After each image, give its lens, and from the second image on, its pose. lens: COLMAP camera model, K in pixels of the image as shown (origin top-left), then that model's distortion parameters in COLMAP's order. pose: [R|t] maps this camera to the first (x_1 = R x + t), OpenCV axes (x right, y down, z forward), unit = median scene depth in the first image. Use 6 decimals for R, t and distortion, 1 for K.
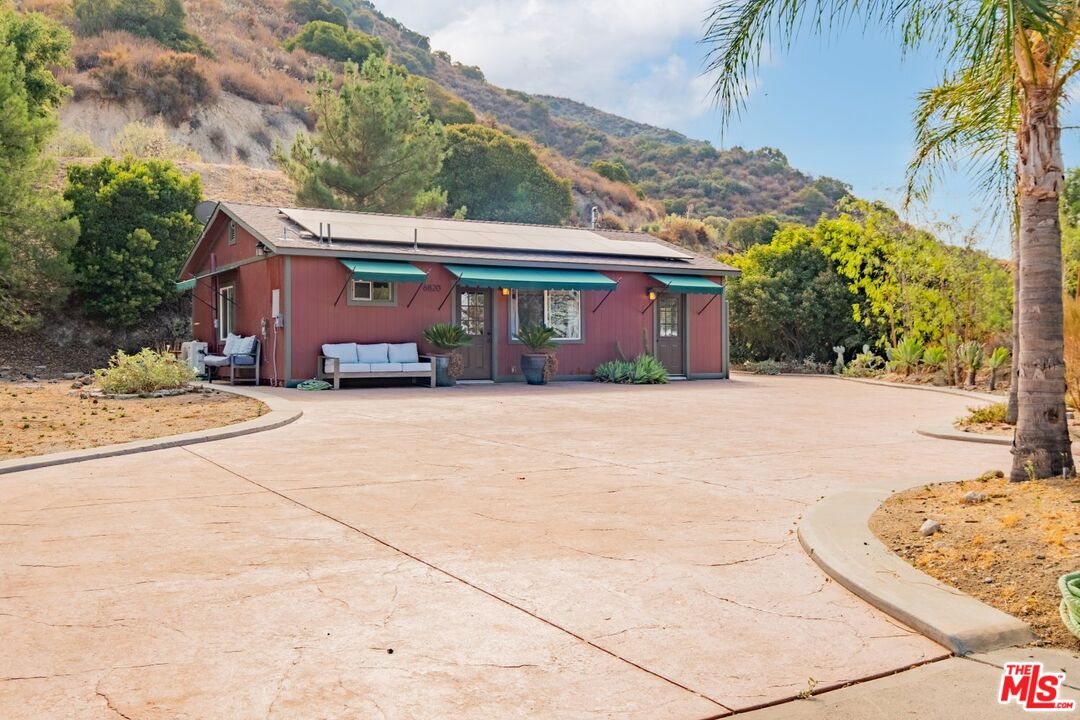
lens RADIAL K [[1021.7, 0, 541.5], [0, 1021.7, 381.6], [0, 0, 1]] dist [0.016688, 0.012165]
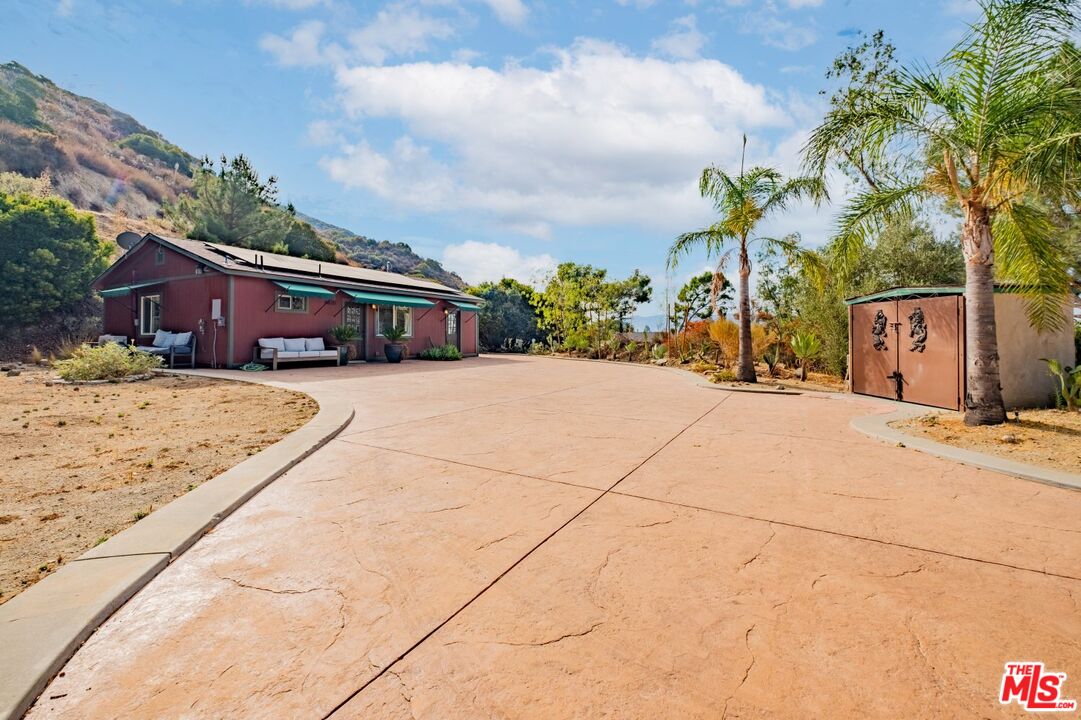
lens RADIAL K [[472.8, 0, 540.8], [0, 472.8, 349.7], [0, 0, 1]] dist [-0.001431, -0.001112]
pose [[0.867818, -0.008114, 0.496816, -0.135376], [0.011976, 0.999918, -0.004588, -0.008867], [-0.496738, 0.009931, 0.867844, 0.153773]]
